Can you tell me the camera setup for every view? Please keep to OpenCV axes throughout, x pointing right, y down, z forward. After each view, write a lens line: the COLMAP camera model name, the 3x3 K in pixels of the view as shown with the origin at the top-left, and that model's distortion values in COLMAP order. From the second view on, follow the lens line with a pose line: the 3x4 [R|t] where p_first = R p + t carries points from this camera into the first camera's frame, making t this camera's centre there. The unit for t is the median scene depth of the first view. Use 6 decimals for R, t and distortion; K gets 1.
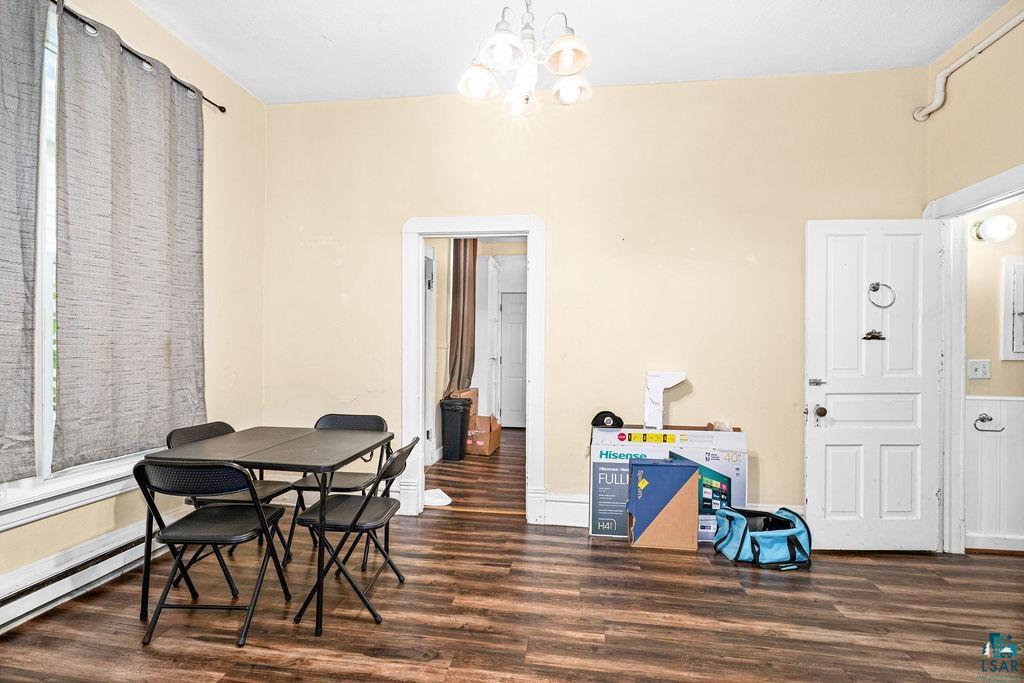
lens RADIAL K [[495.8, 0, 511.8], [0, 495.8, 342.1], [0, 0, 1]] dist [0.005593, 0.000463]
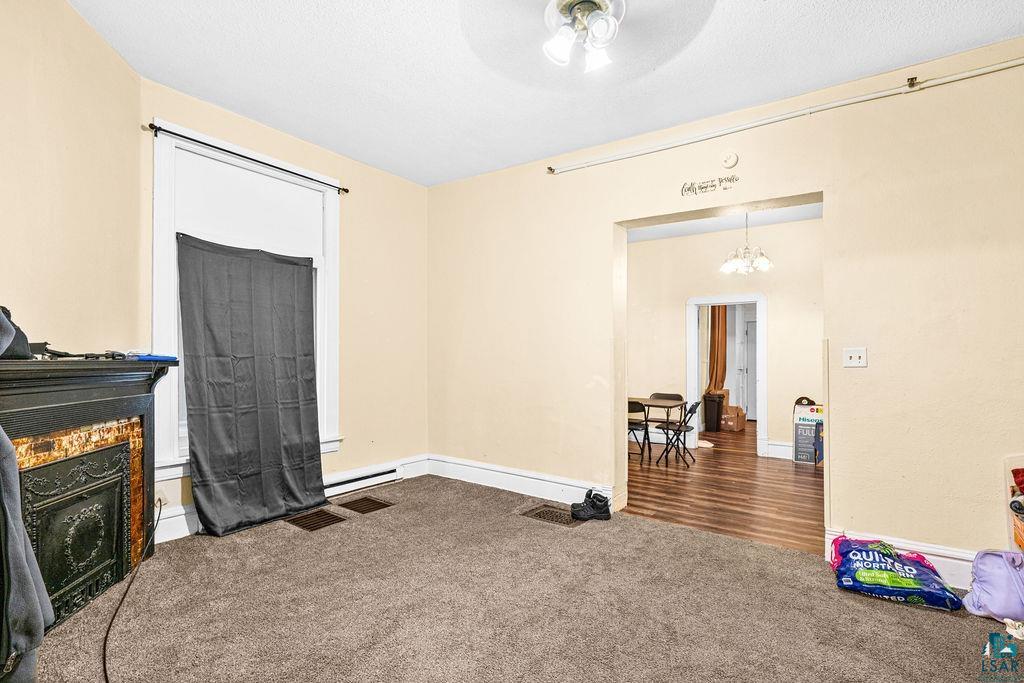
lens RADIAL K [[495.8, 0, 521.7], [0, 495.8, 358.3], [0, 0, 1]] dist [0.005593, 0.000463]
pose [[0.893660, -0.011876, -0.448588, 0.076298], [0.013352, 0.999911, 0.000126, -0.015644], [0.448547, -0.006102, 0.893738, -1.016997]]
